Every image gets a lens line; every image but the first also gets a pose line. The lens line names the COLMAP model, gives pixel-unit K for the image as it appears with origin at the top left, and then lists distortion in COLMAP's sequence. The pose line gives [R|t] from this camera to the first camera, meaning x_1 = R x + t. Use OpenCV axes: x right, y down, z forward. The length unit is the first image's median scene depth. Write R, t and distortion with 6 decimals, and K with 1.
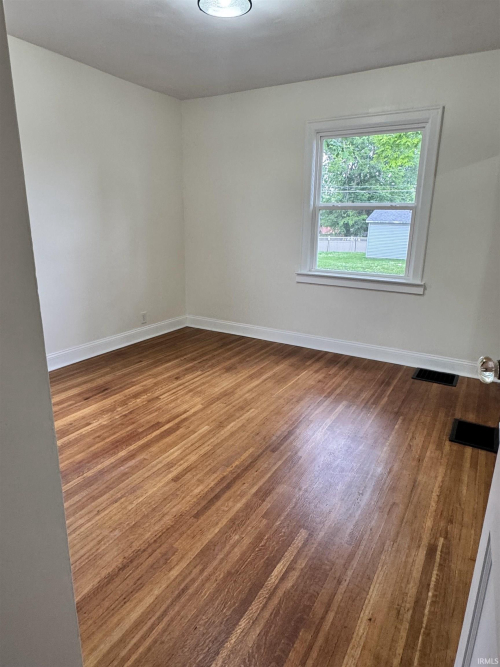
lens RADIAL K [[407.0, 0, 250.0], [0, 407.0, 328.1], [0, 0, 1]] dist [-0.001047, -0.003380]
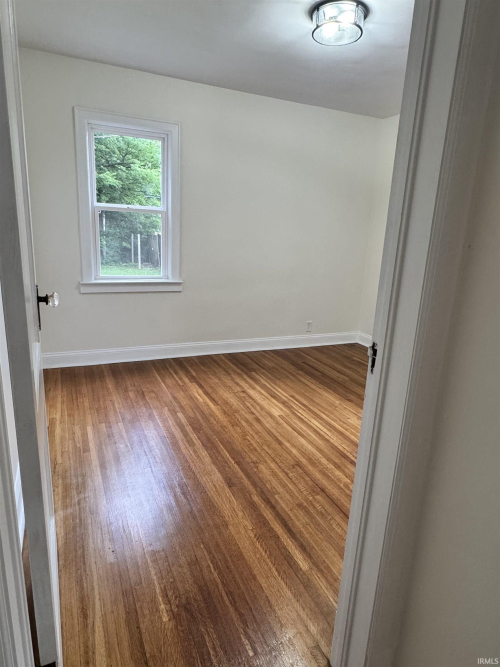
lens RADIAL K [[407.0, 0, 251.7], [0, 407.0, 337.1], [0, 0, 1]] dist [-0.001047, -0.003380]
pose [[0.562728, -0.195945, 0.803084, -0.584827], [0.170561, 0.978118, 0.119138, -0.092080], [-0.808855, 0.069932, 0.583835, 0.307526]]
